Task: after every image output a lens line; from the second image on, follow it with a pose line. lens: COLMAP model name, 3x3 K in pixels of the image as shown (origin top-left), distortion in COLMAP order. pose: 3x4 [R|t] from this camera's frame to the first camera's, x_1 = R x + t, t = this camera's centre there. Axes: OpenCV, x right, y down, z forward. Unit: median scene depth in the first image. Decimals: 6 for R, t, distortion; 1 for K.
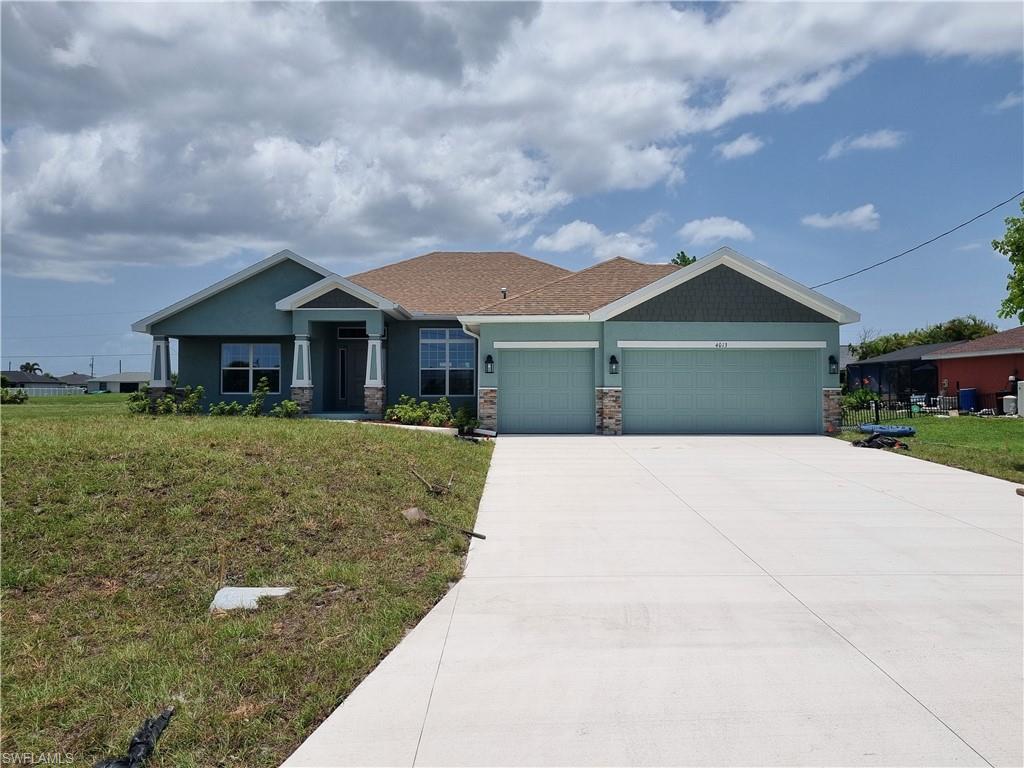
lens RADIAL K [[780.7, 0, 512.0], [0, 780.7, 384.0], [0, 0, 1]] dist [0.046866, -0.035191]
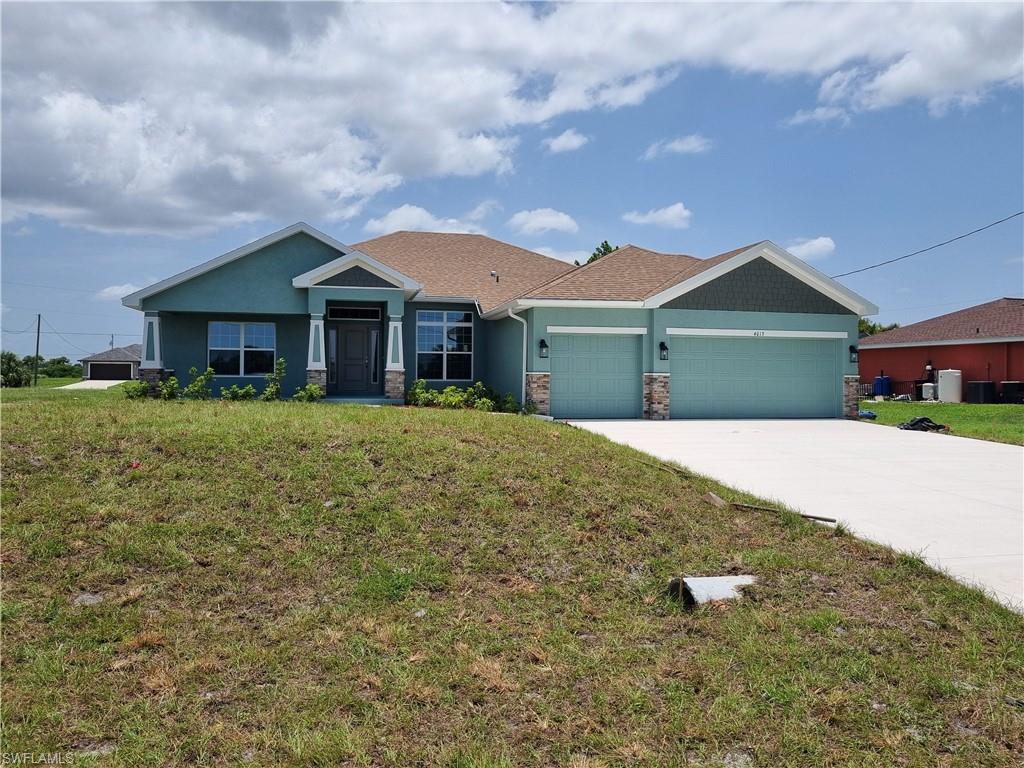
lens RADIAL K [[783.8, 0, 510.6], [0, 783.8, 371.6], [0, 0, 1]] dist [0.039644, -0.003302]
pose [[0.977023, 0.008734, 0.212956, -0.244306], [-0.009426, 0.999953, 0.002235, 0.001701], [-0.212927, -0.004191, 0.977059, 0.033164]]
